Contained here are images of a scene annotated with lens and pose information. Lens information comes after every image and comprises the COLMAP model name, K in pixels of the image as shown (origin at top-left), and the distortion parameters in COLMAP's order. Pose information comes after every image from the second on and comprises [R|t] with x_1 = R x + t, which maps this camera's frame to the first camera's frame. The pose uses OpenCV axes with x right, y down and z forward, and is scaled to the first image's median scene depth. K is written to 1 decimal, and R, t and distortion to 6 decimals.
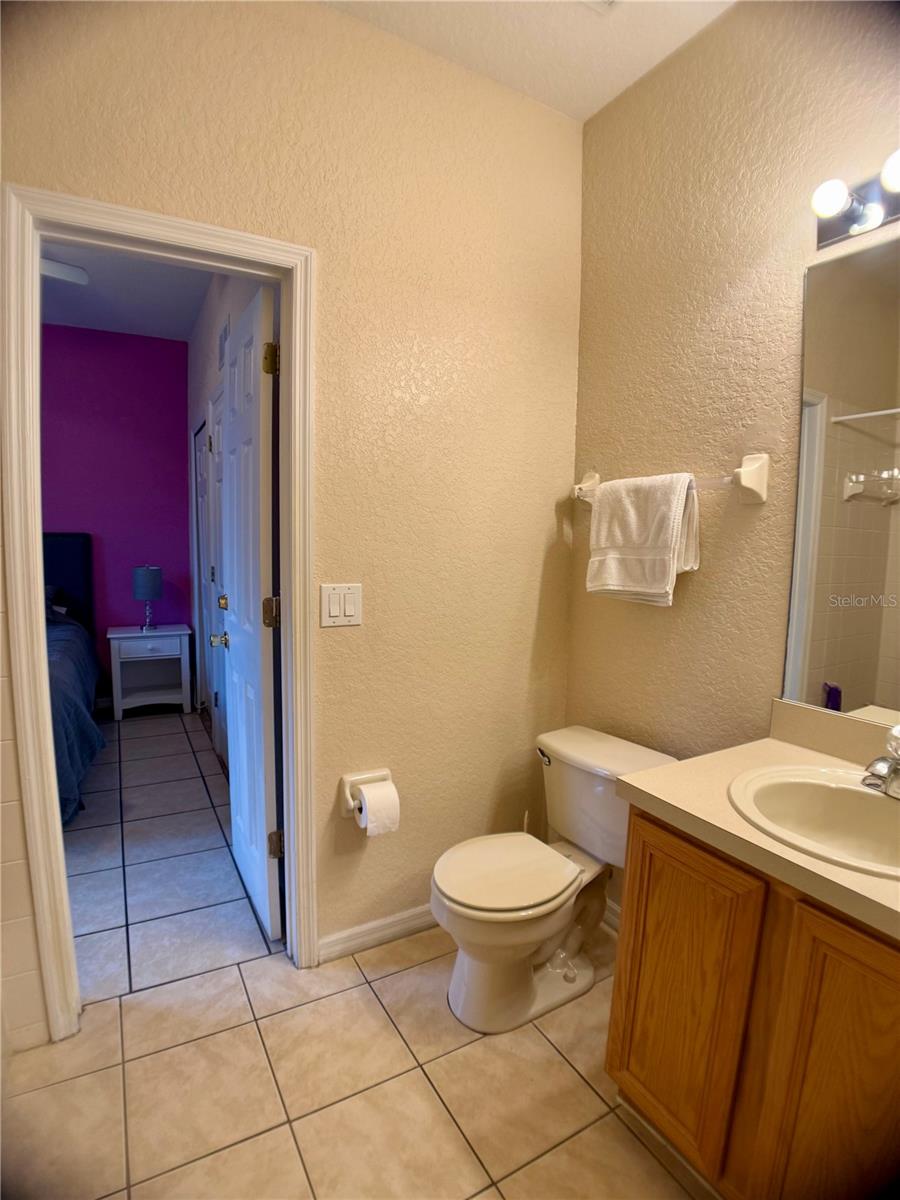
lens RADIAL K [[593.3, 0, 446.2], [0, 593.3, 599.3], [0, 0, 1]] dist [-0.086086, 0.011795]
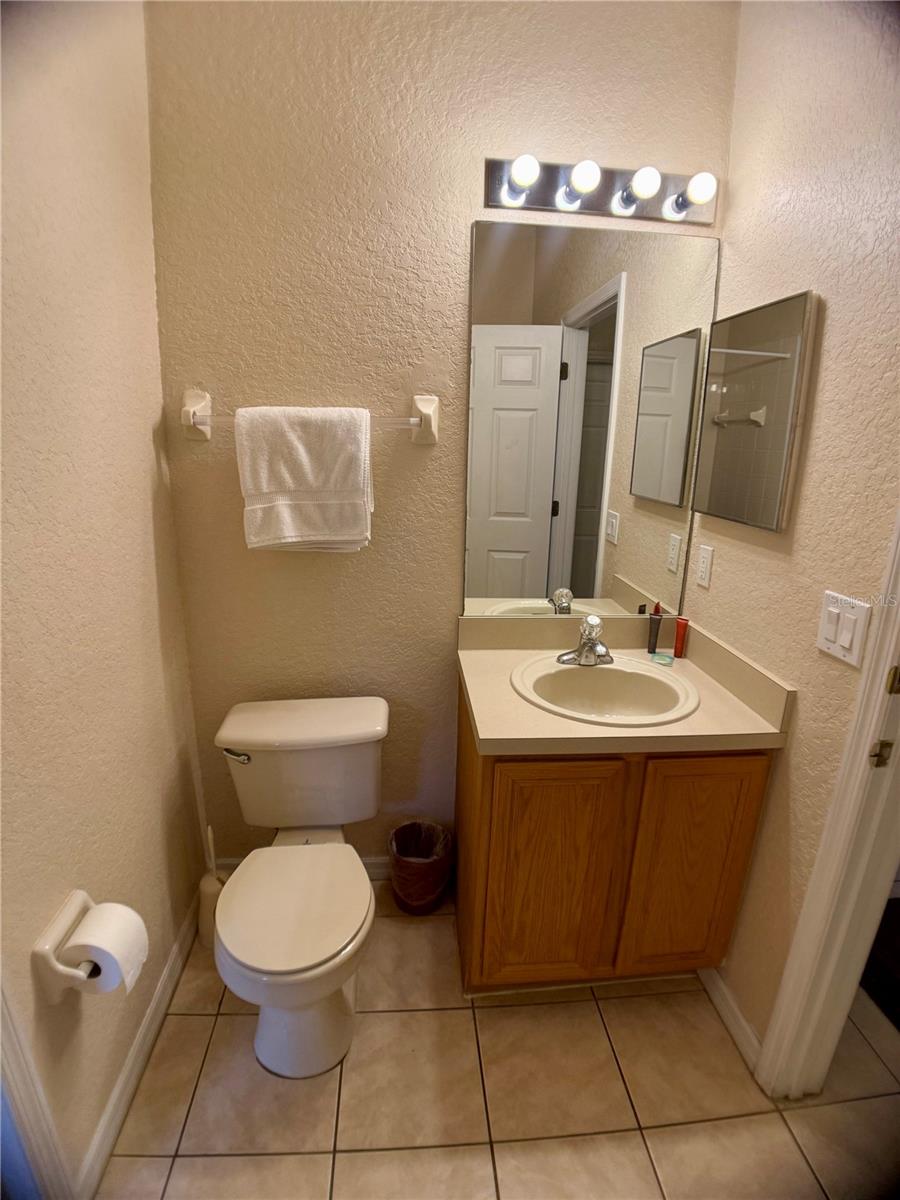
lens RADIAL K [[583.3, 0, 450.0], [0, 583.3, 600.0], [0, 0, 1]] dist [-0.072879, -0.000538]
pose [[0.419434, -0.249147, 0.872926, -0.405539], [0.073701, 0.967771, 0.240805, -0.129507], [-0.904789, -0.036667, 0.424279, 0.460099]]
